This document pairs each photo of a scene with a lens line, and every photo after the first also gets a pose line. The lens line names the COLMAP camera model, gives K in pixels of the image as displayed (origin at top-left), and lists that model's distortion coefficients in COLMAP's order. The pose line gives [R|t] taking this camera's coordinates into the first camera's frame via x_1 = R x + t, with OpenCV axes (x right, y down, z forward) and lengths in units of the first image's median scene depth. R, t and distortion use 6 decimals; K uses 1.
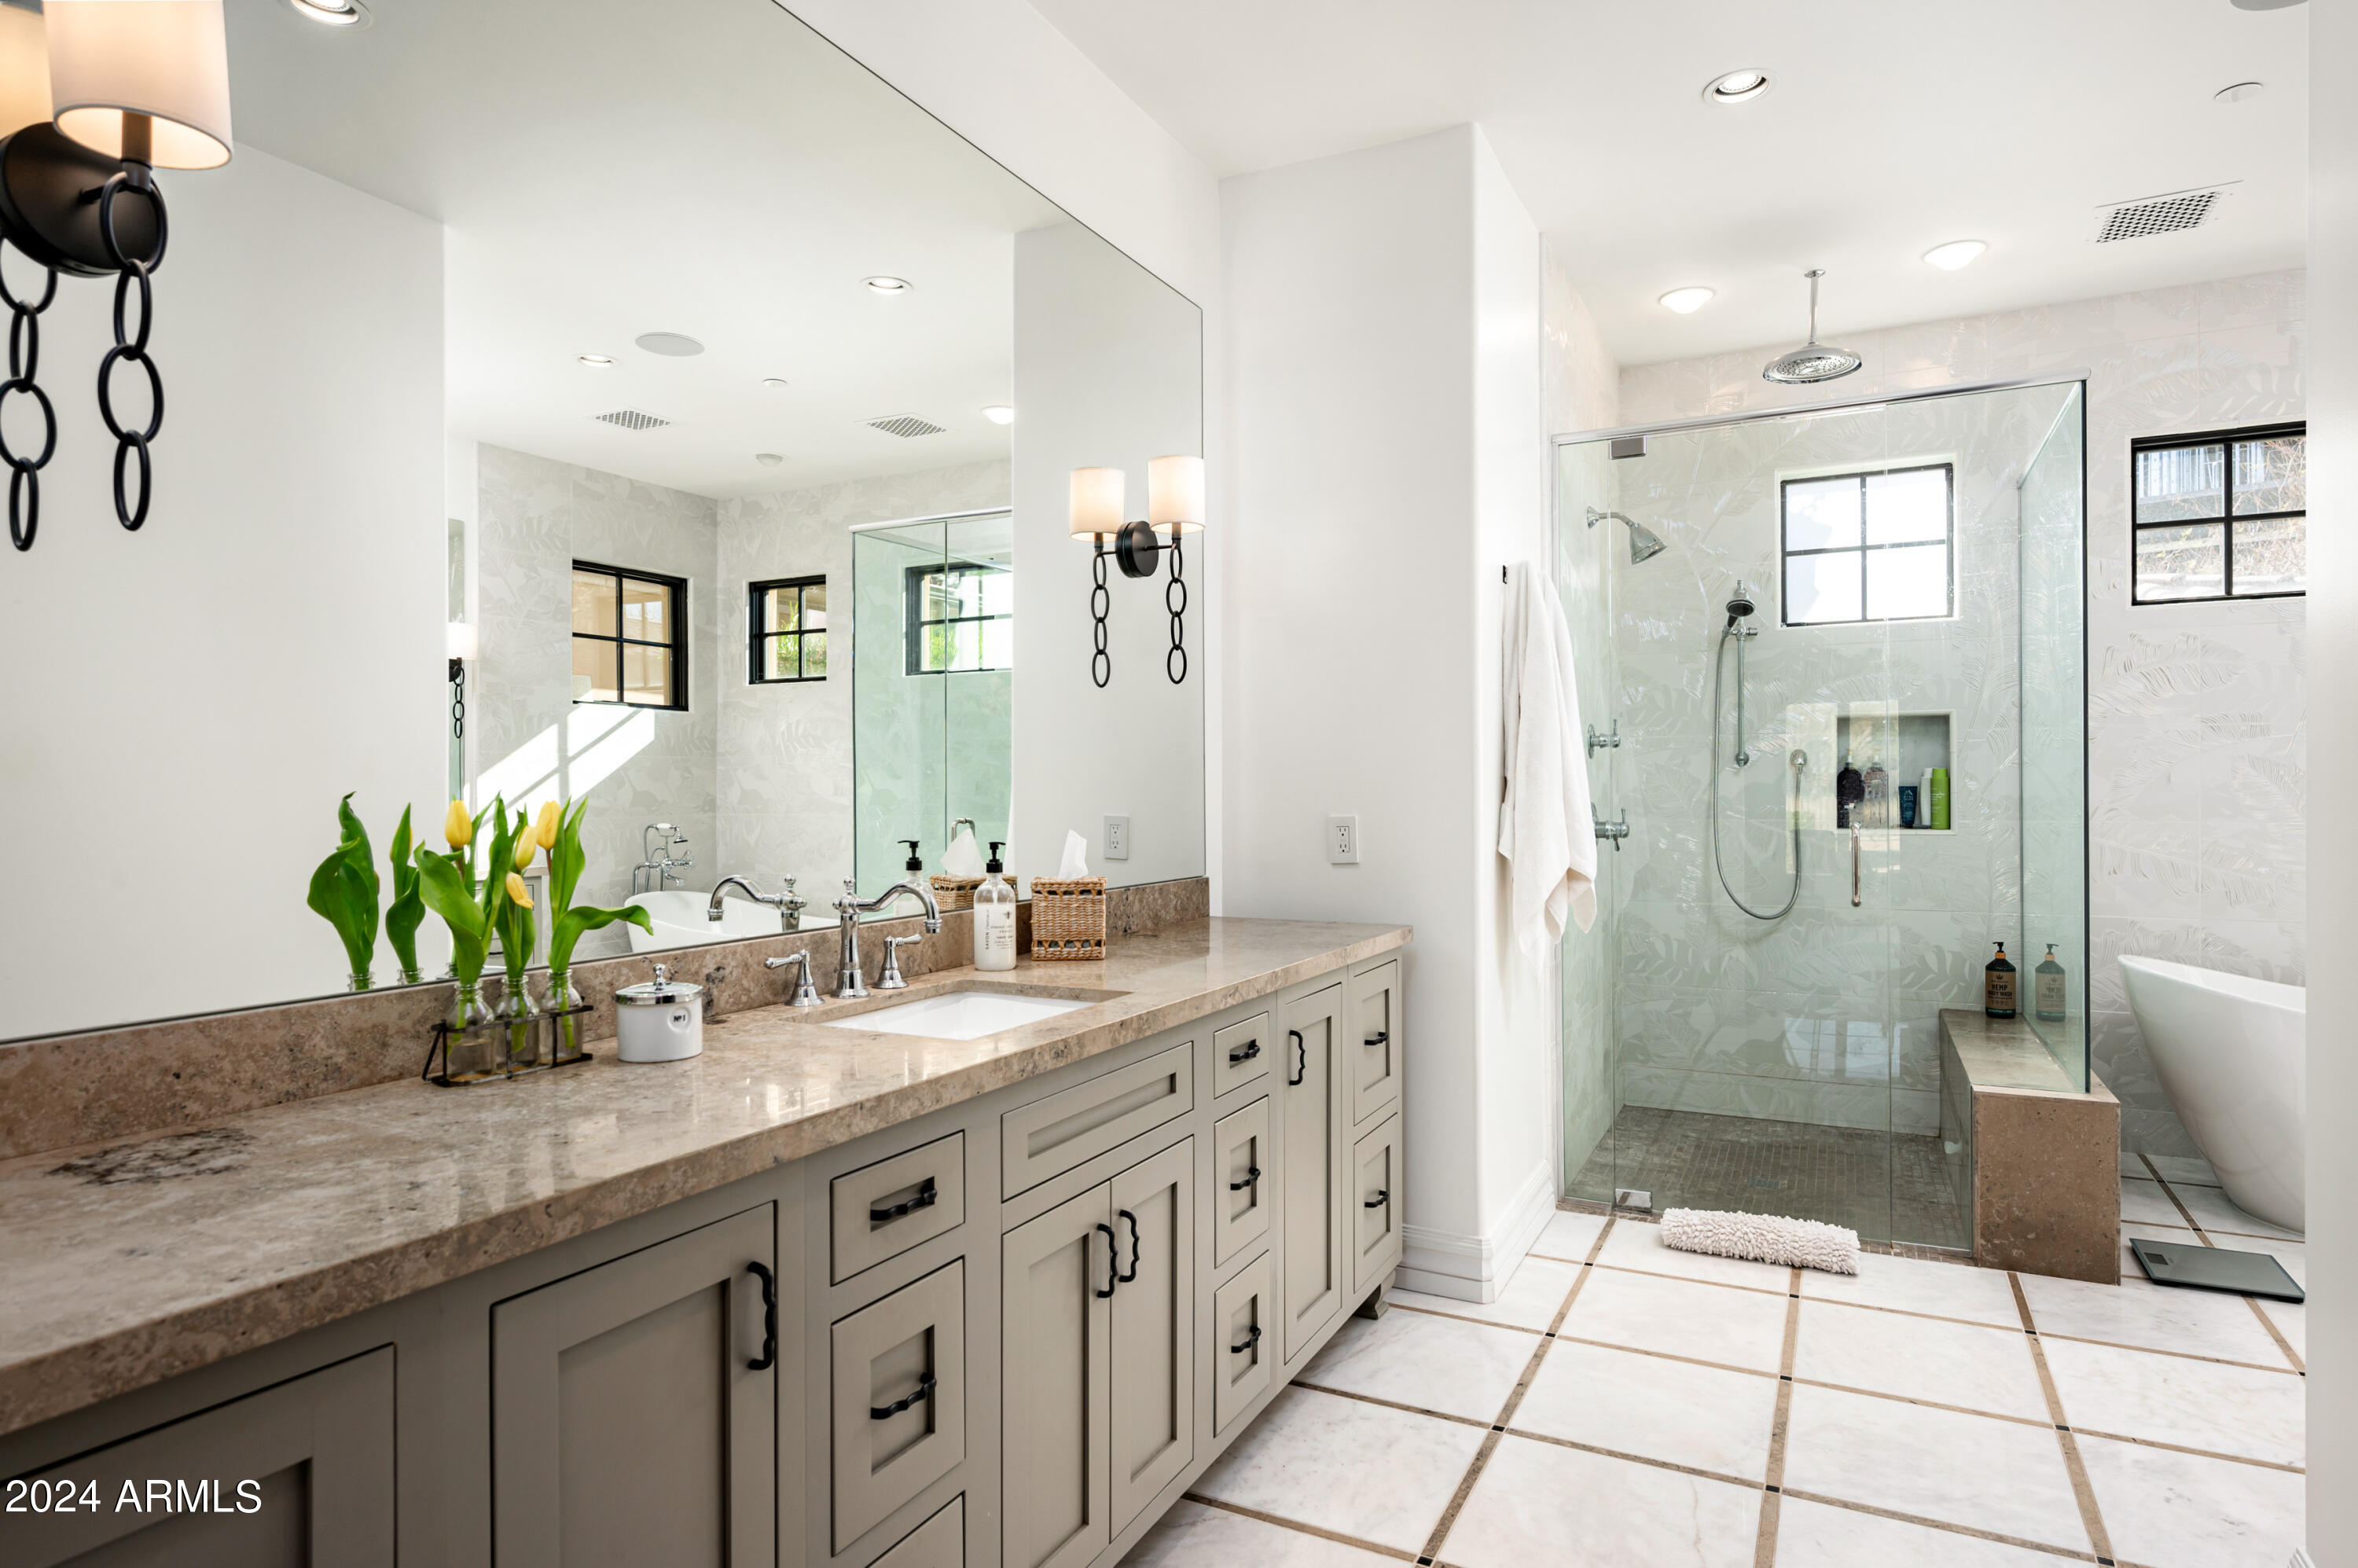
lens RADIAL K [[1277.0, 0, 1179.0], [0, 1277.0, 784.0], [0, 0, 1]] dist [-0.001300, -0.000136]
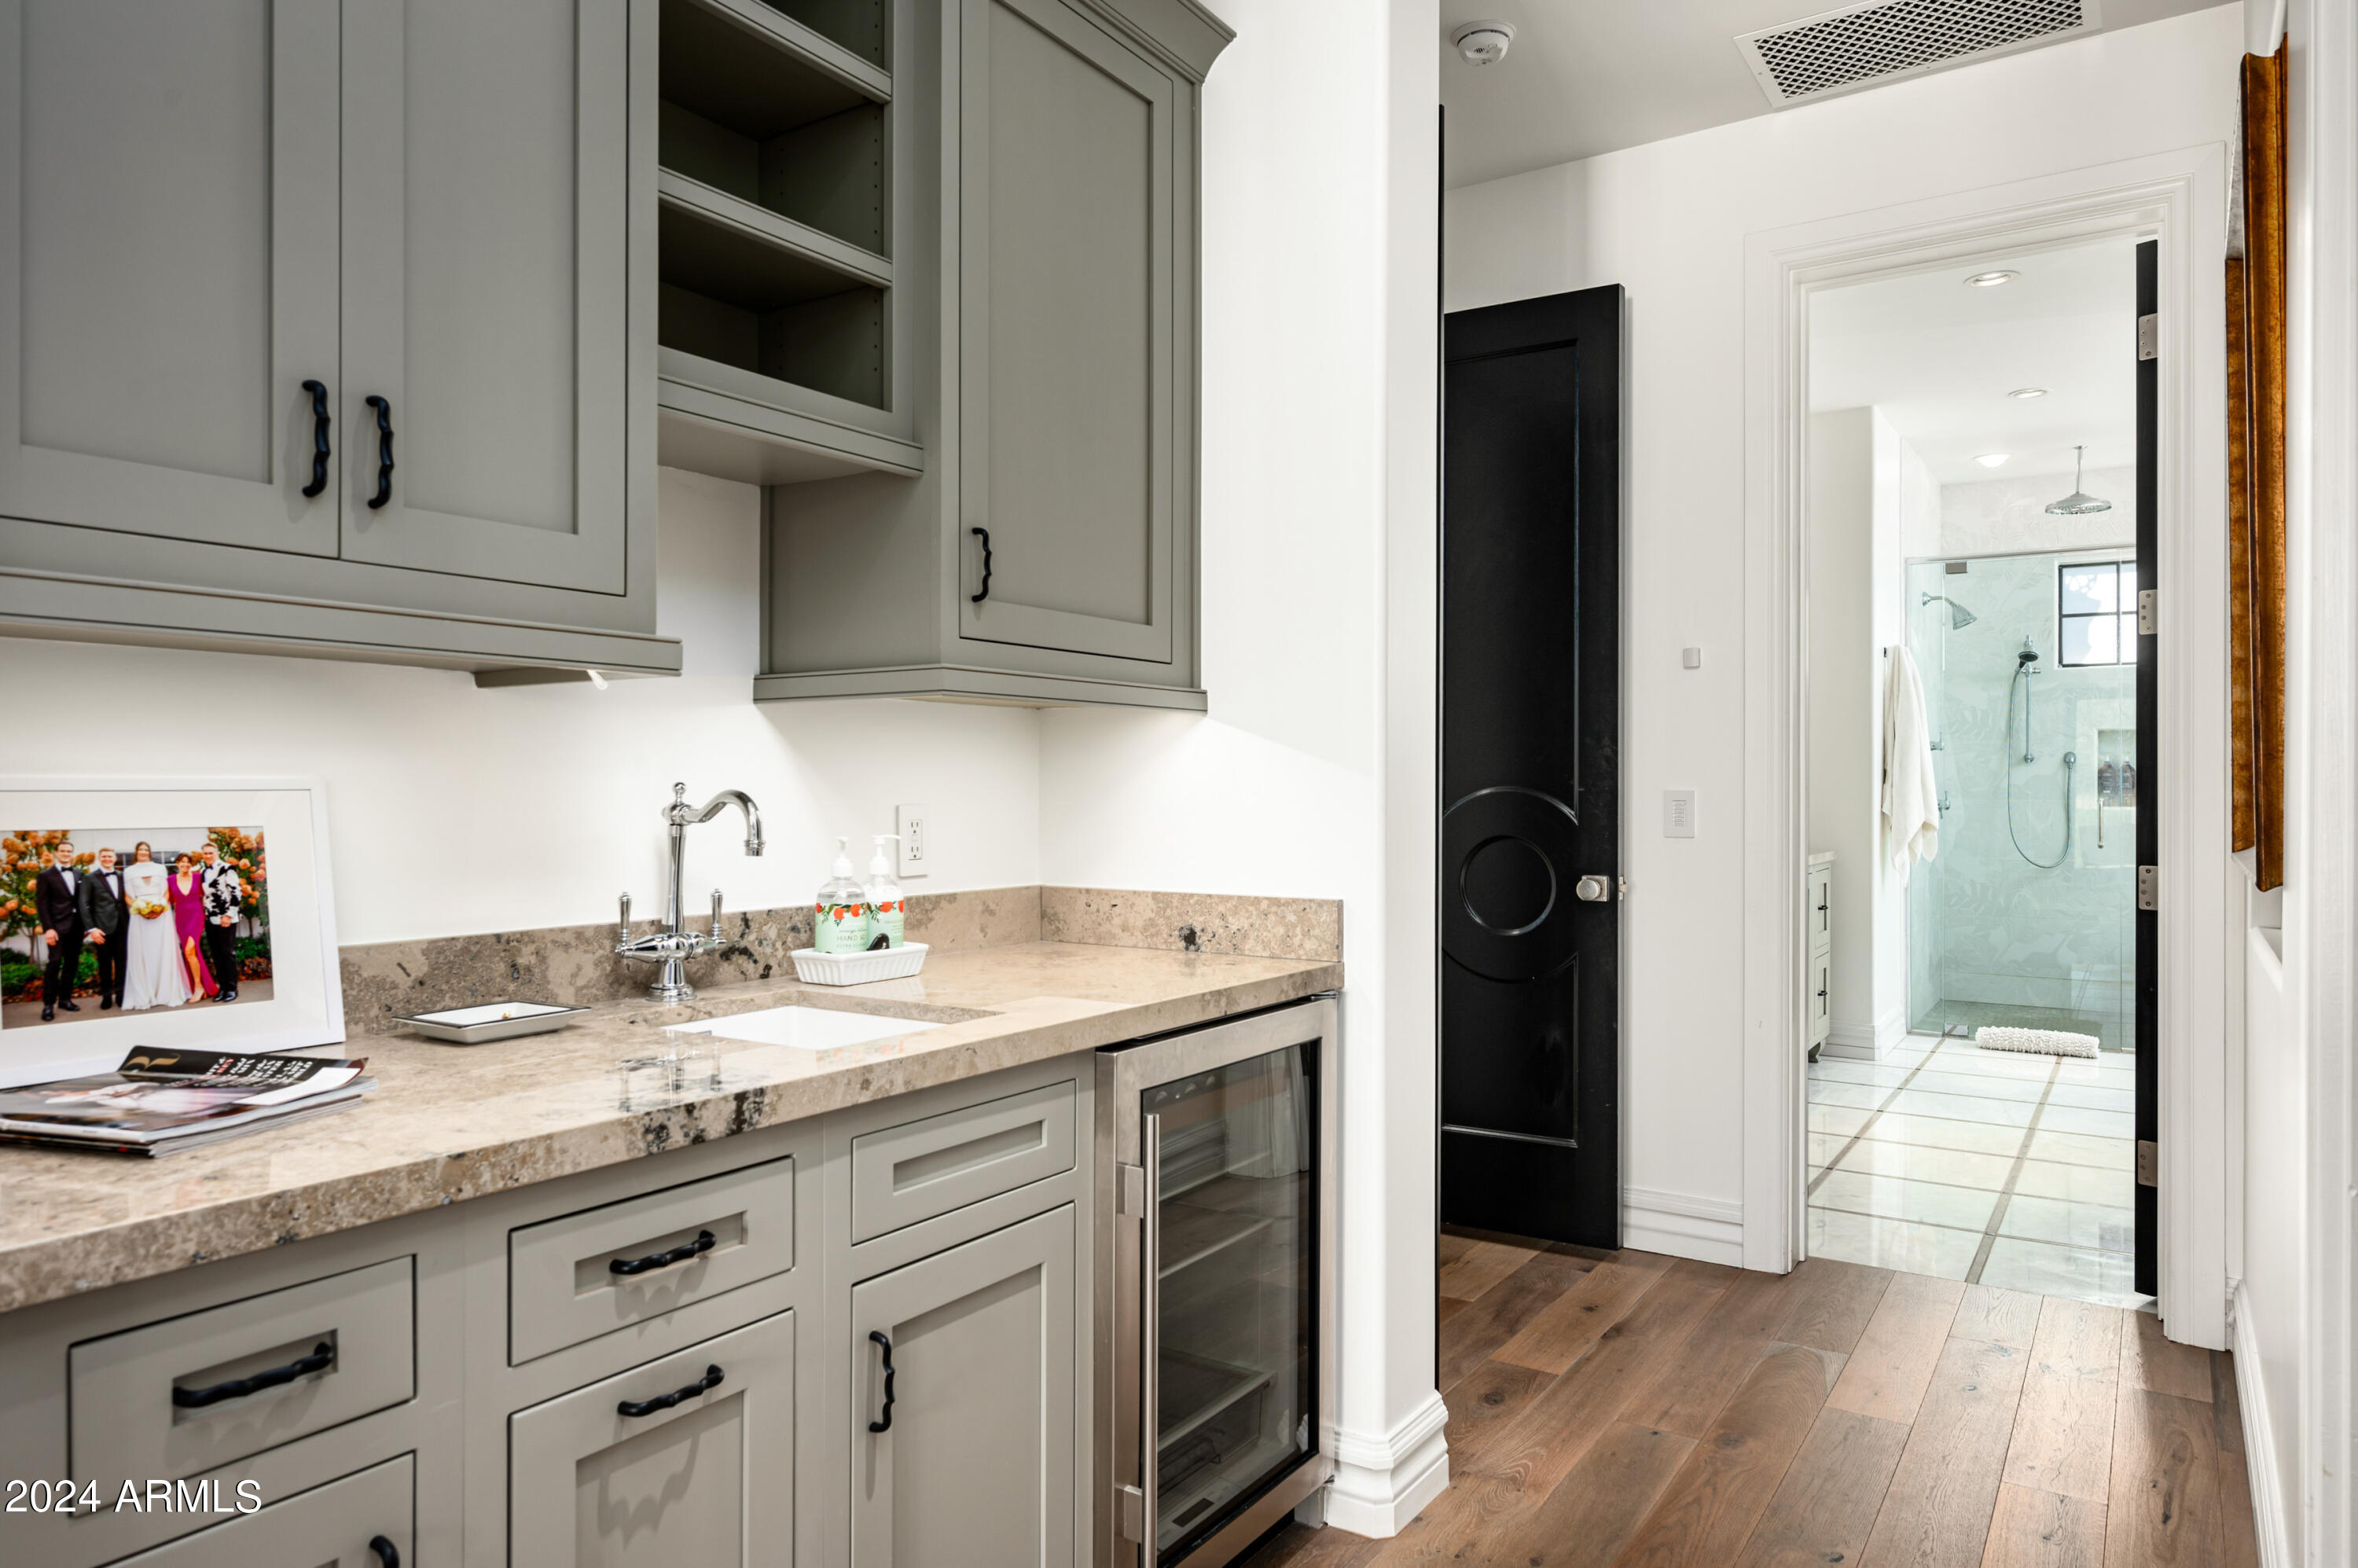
lens RADIAL K [[1453.6, 0, 1179.0], [0, 1453.6, 784.0], [0, 0, 1]] dist [-0.001401, -0.000336]
pose [[0.993545, 0.005421, -0.113310, -0.349559], [-0.005073, 0.999981, 0.003357, 0.009750], [0.113326, -0.002760, 0.993554, -0.791225]]
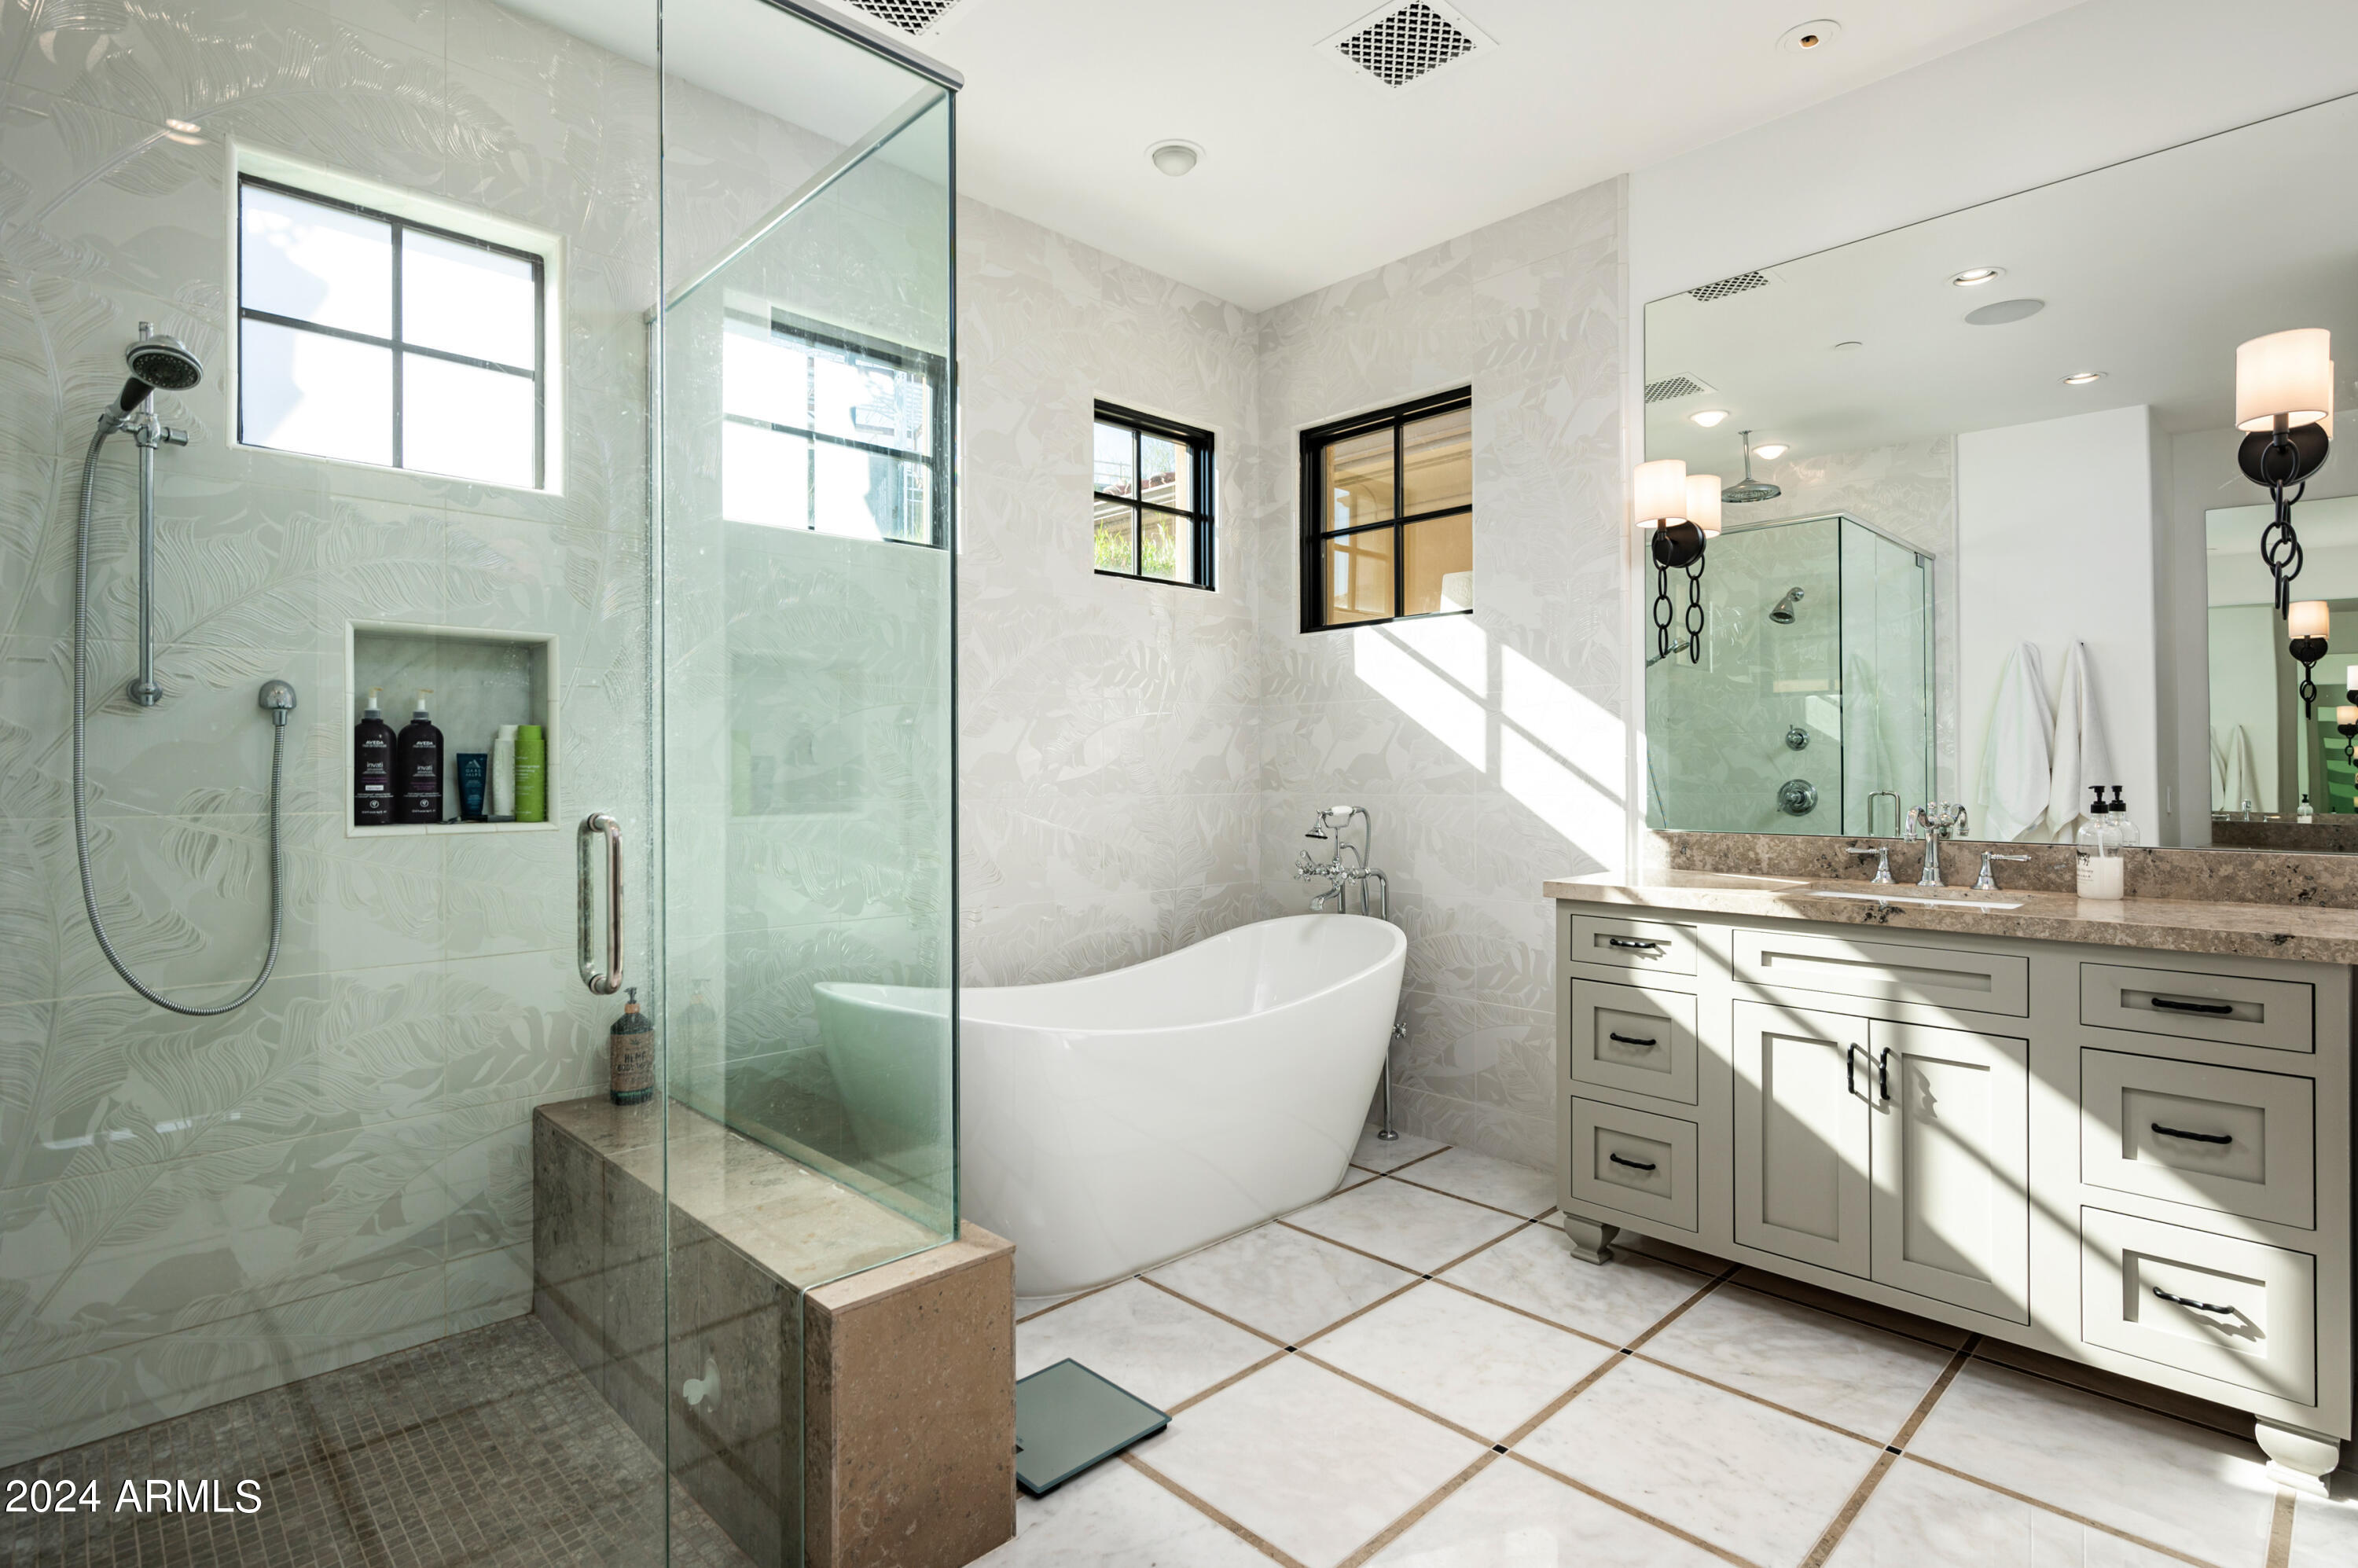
lens RADIAL K [[1149.8, 0, 1179.0], [0, 1149.8, 784.0], [0, 0, 1]] dist [0.000822, 0.000633]
pose [[0.315971, 0.002305, 0.948766, 0.155901], [-0.000629, 0.999997, -0.002220, 0.017538], [-0.948769, 0.000105, 0.315972, 0.512784]]
